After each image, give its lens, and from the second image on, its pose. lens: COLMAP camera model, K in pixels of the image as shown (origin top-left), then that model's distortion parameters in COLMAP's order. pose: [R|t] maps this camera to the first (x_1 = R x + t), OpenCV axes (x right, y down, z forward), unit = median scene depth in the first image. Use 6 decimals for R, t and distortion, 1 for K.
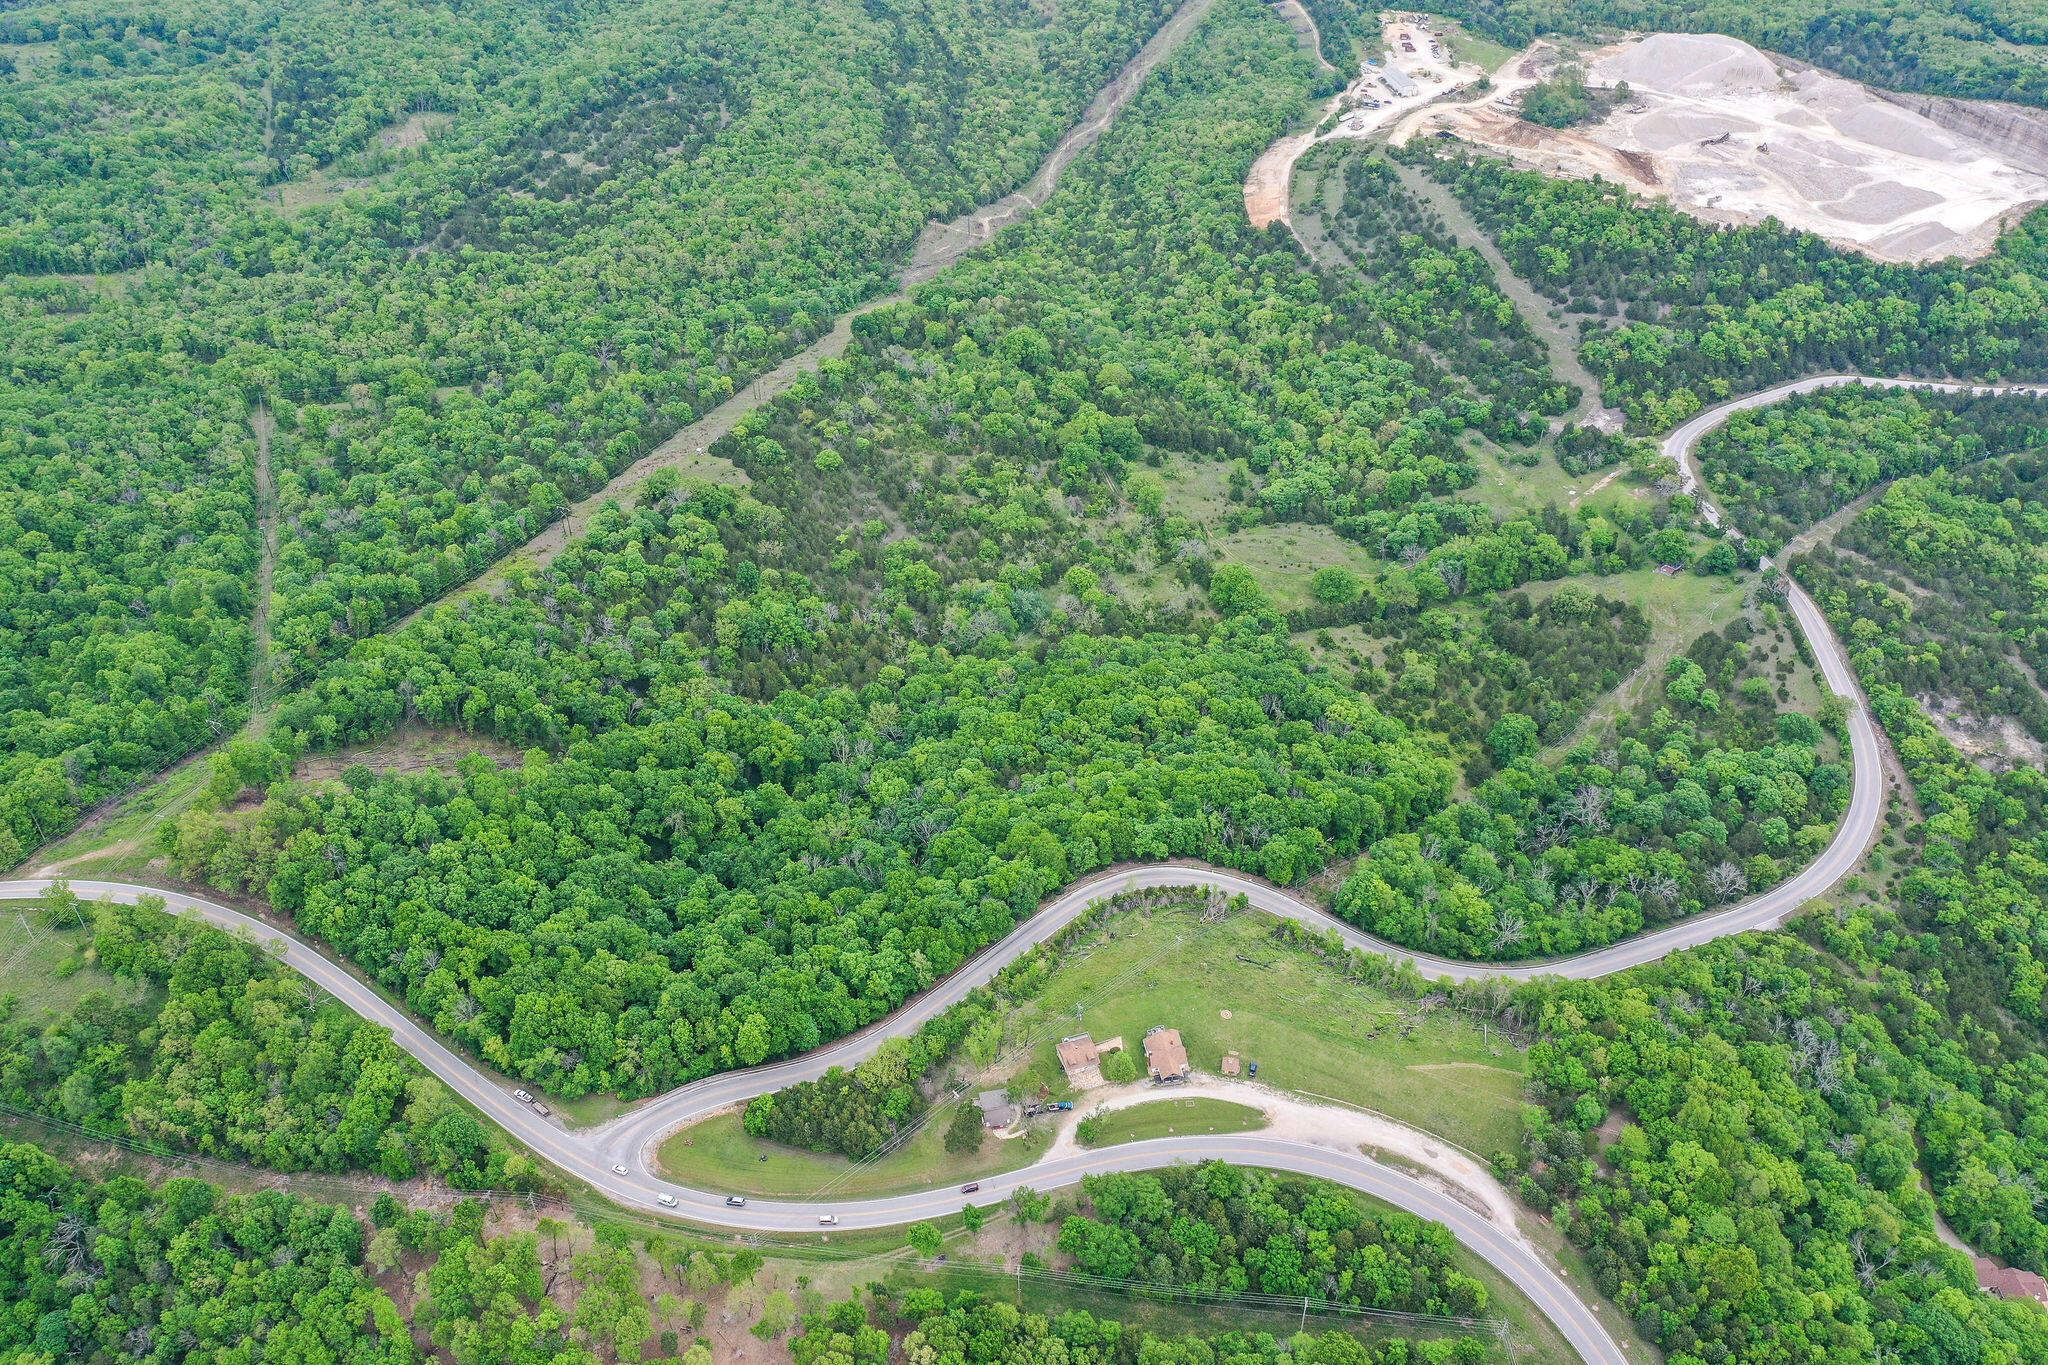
lens RADIAL K [[1650.0, 0, 1024.0], [0, 1650.0, 682.5], [0, 0, 1]] dist [-0.012012, -0.005192]
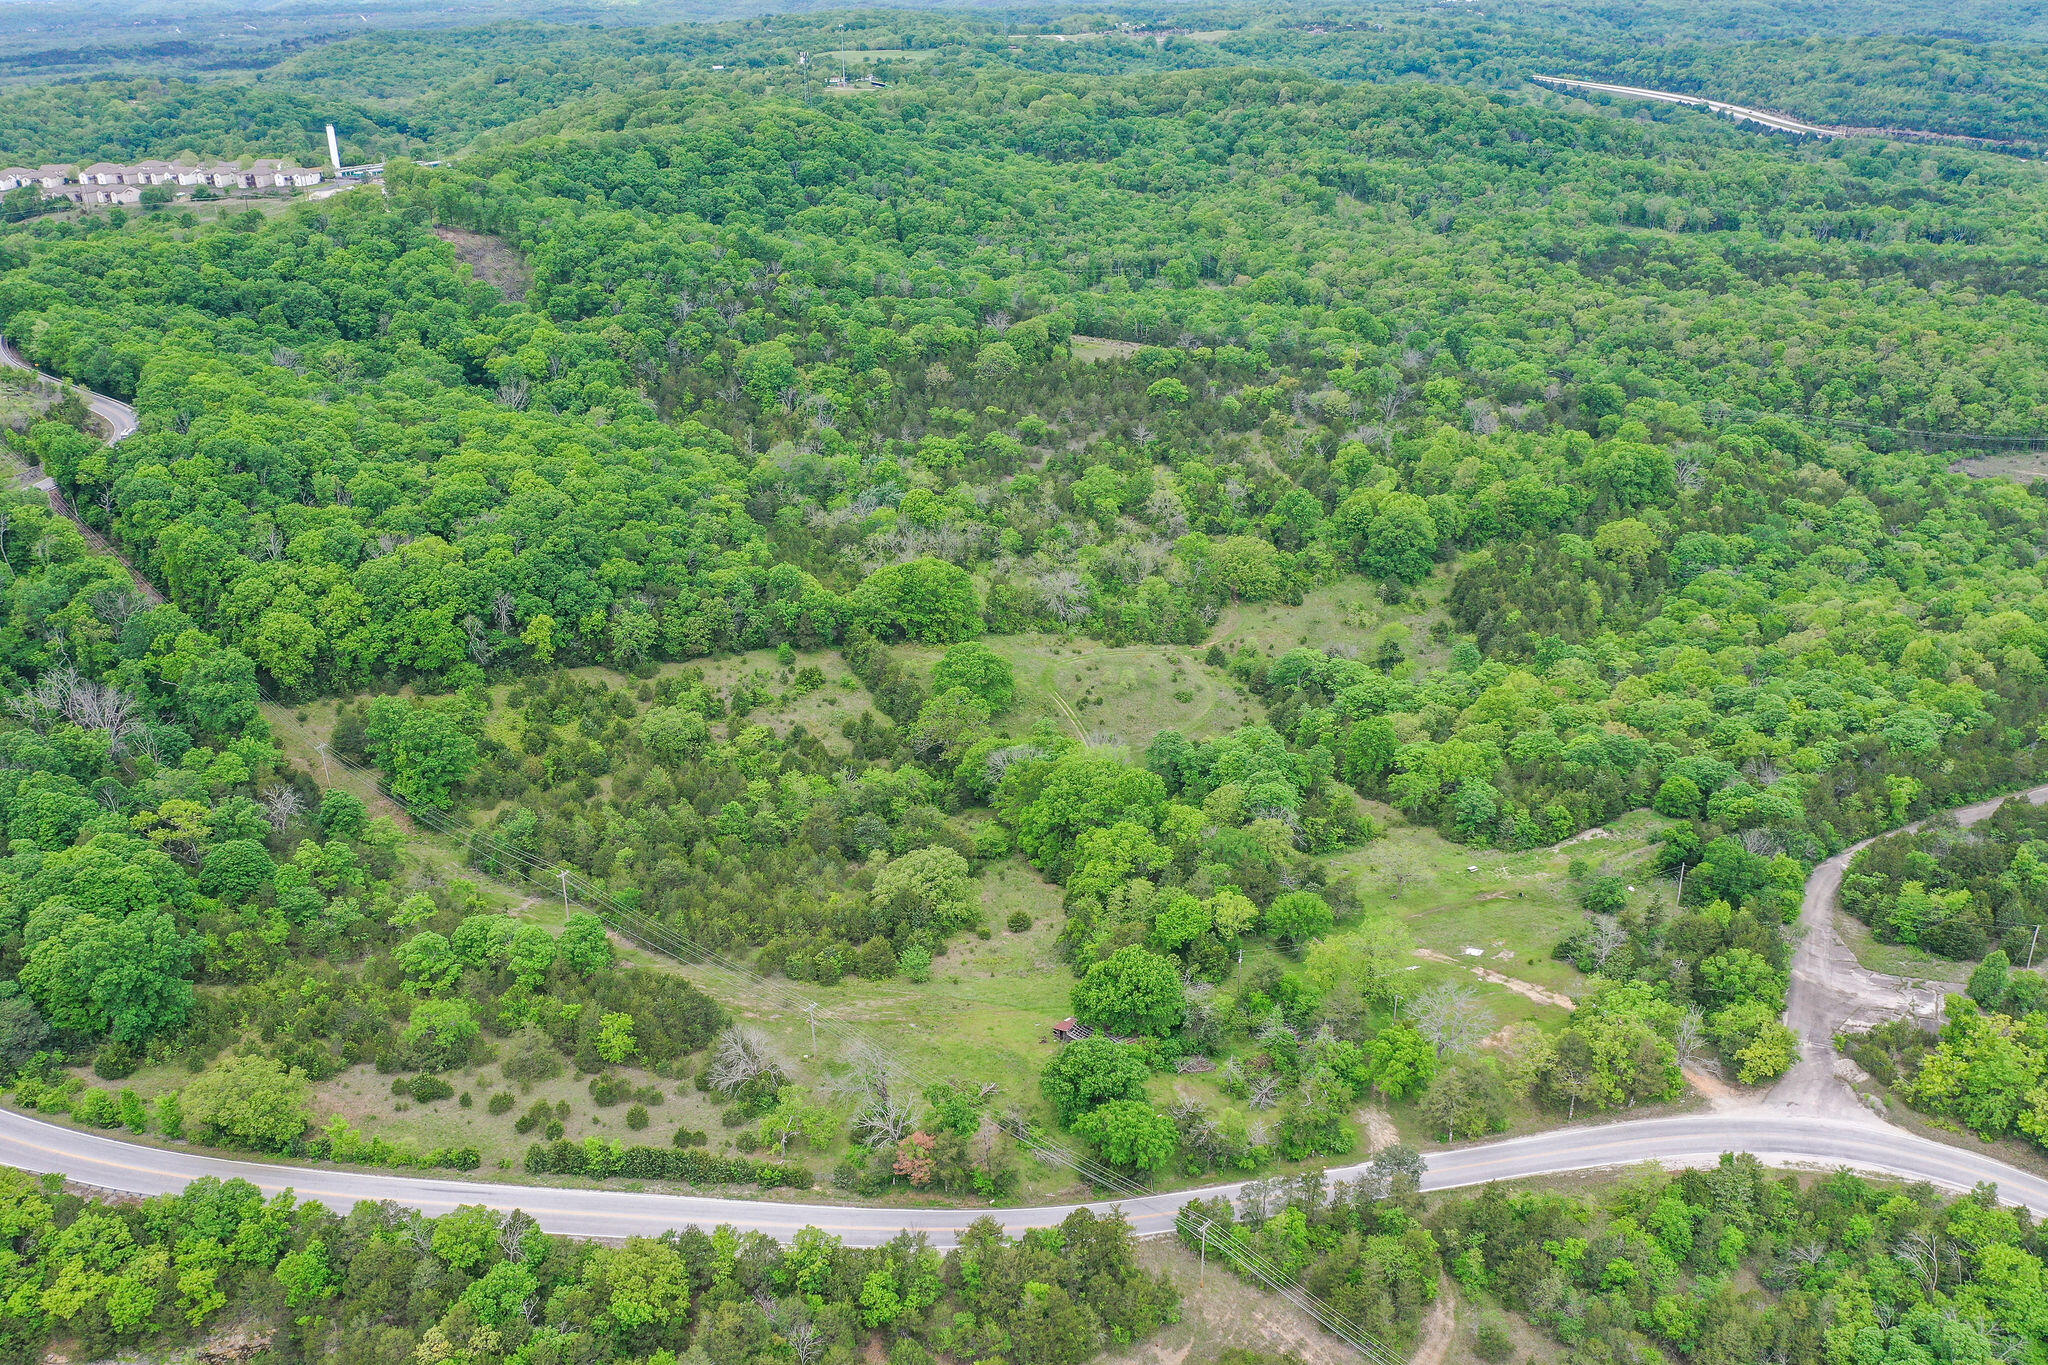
lens RADIAL K [[1615.5, 0, 976.1], [0, 1615.5, 689.3], [0, 0, 1]] dist [-0.012788, -0.007525]
pose [[0.086588, 0.417455, -0.904563, 0.594133], [-0.599483, 0.747021, 0.287365, -0.186140], [0.795690, 0.517388, 0.314941, 0.728000]]
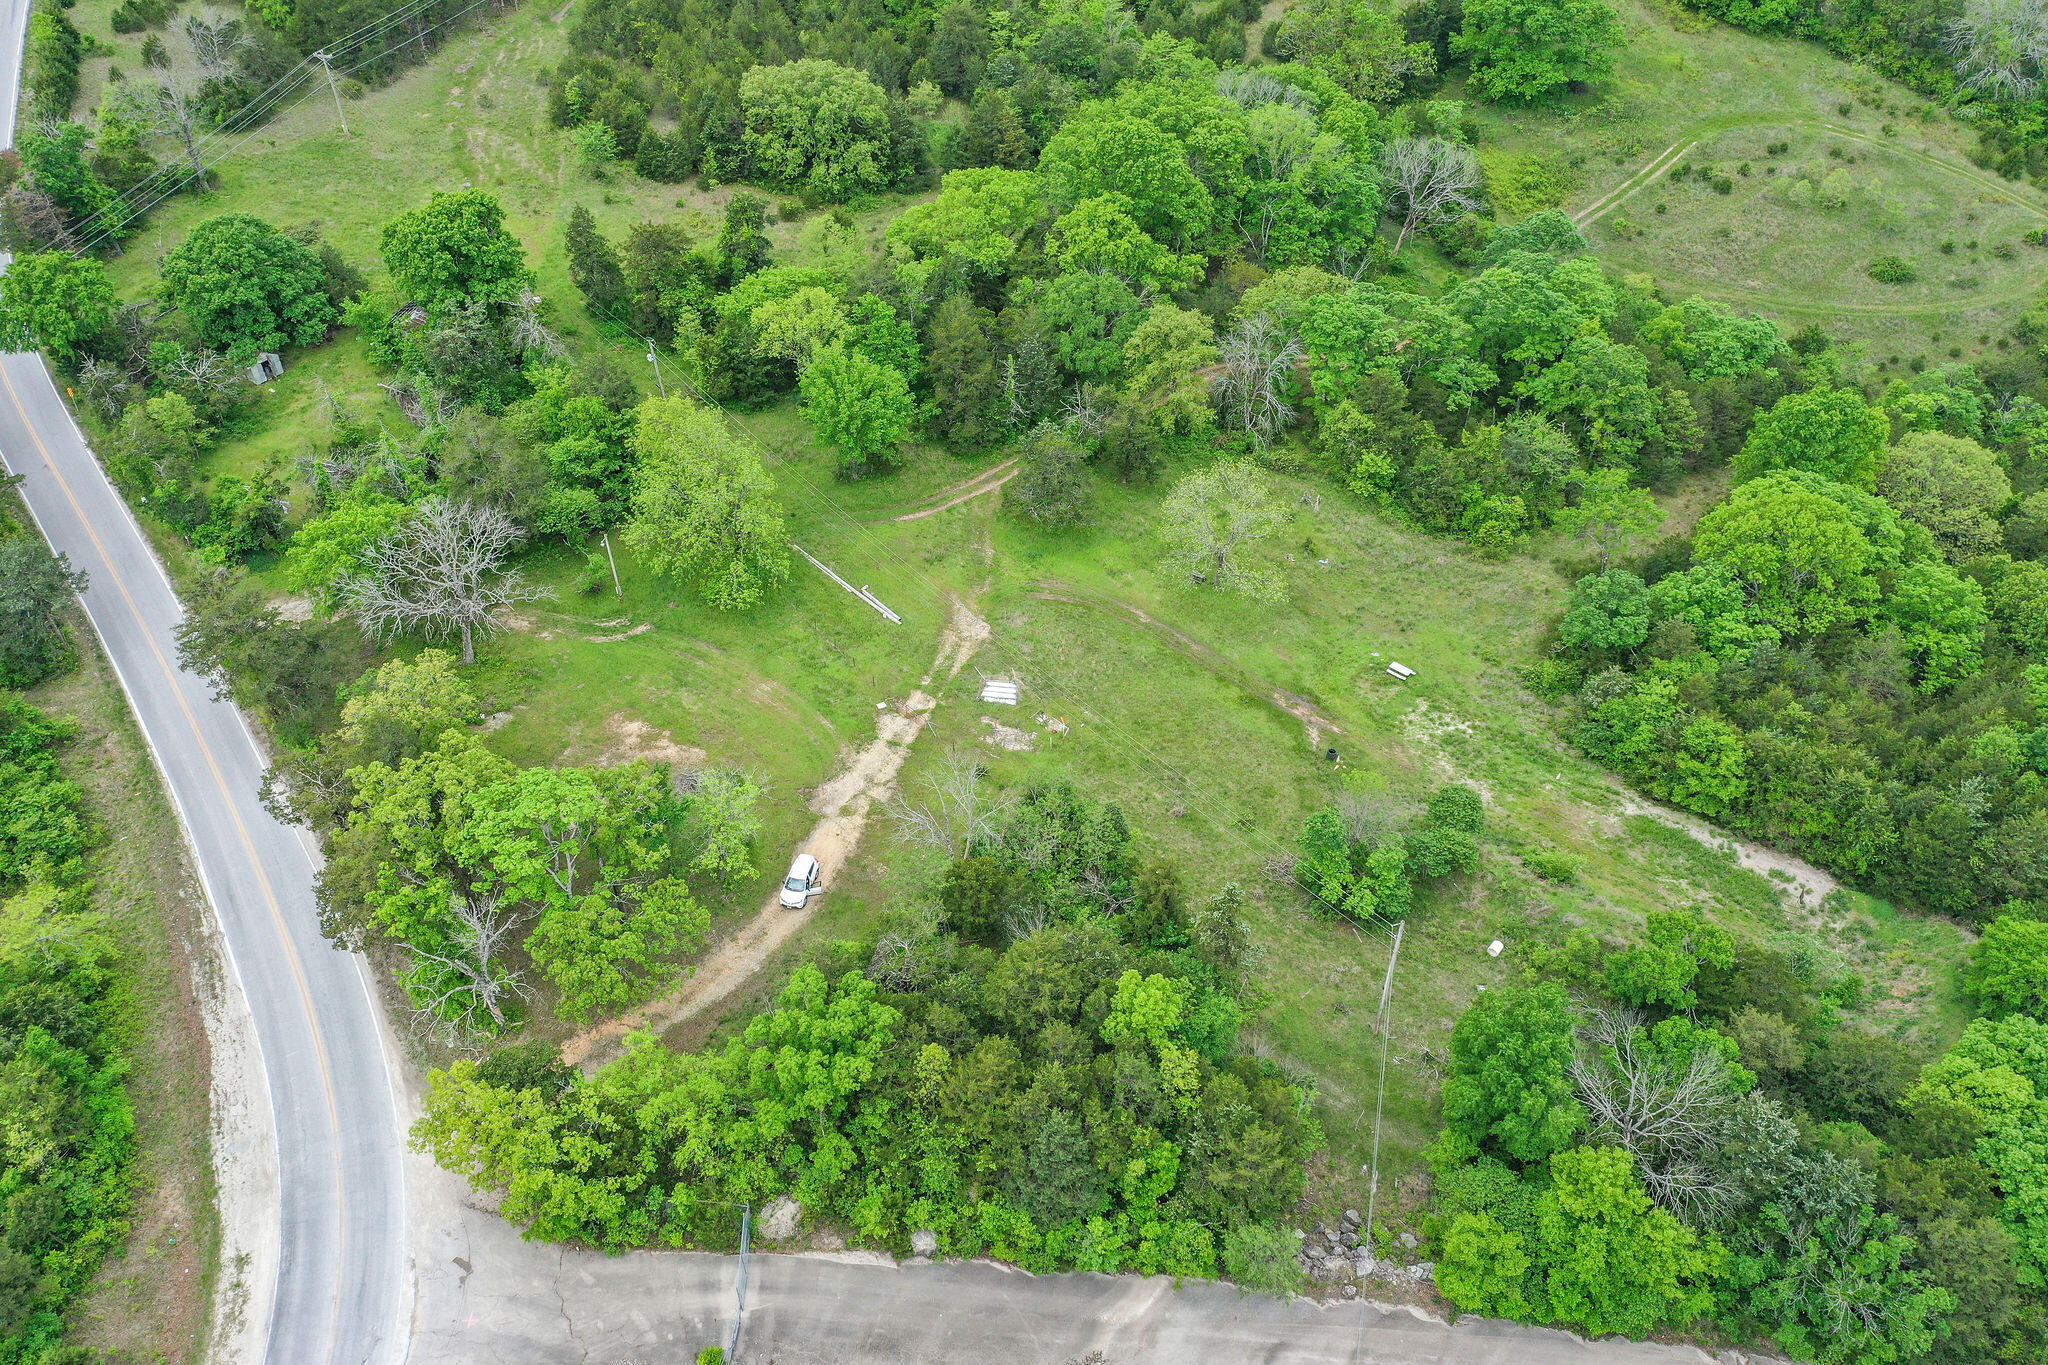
lens RADIAL K [[1608.9, 0, 1010.8], [0, 1608.9, 673.9], [0, 0, 1]] dist [-0.015795, -0.000382]
pose [[-0.885946, 0.334416, -0.321350, 0.362726], [-0.262856, 0.208800, 0.941971, -0.257043], [0.382108, 0.919004, -0.097082, 0.965615]]
